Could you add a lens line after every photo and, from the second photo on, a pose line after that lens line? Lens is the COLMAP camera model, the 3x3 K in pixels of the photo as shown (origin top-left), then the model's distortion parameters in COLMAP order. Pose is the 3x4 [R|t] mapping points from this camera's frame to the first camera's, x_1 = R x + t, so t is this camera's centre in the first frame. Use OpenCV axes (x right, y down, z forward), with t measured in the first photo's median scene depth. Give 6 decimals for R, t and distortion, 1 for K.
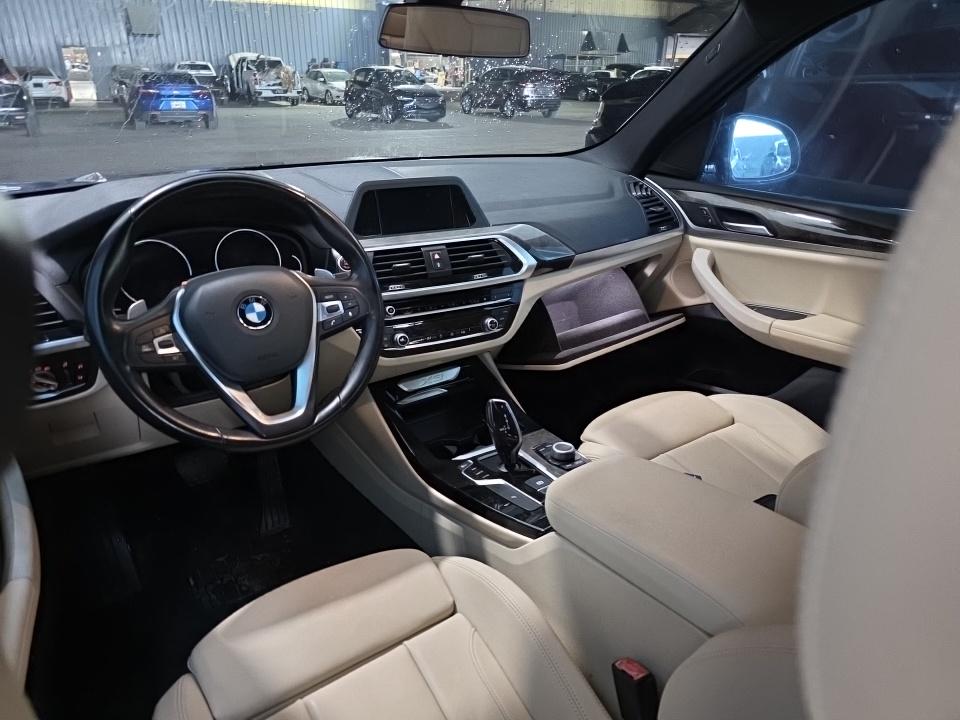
lens RADIAL K [[653.0, 0, 480.0], [0, 653.0, 360.0], [0, 0, 1]] dist [0.026670, -0.008348]
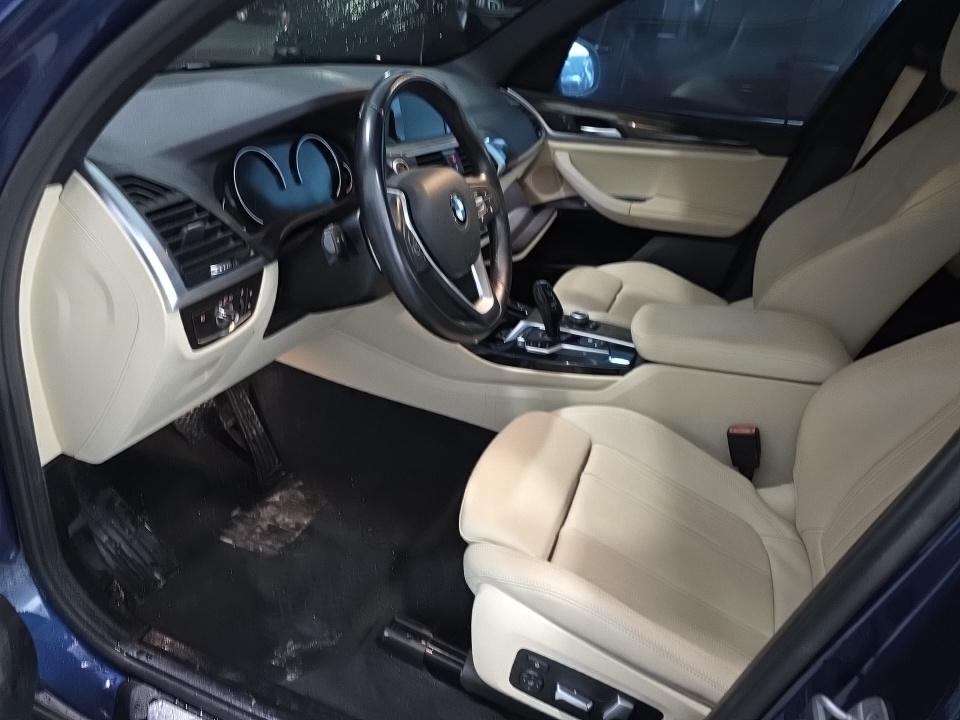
lens RADIAL K [[653.0, 0, 480.0], [0, 653.0, 360.0], [0, 0, 1]] dist [0.026670, -0.008348]
pose [[0.821009, -0.199654, 0.534867, -0.519263], [0.140073, 0.978666, 0.150306, 0.005417], [-0.553465, -0.048483, 0.831460, 0.051759]]
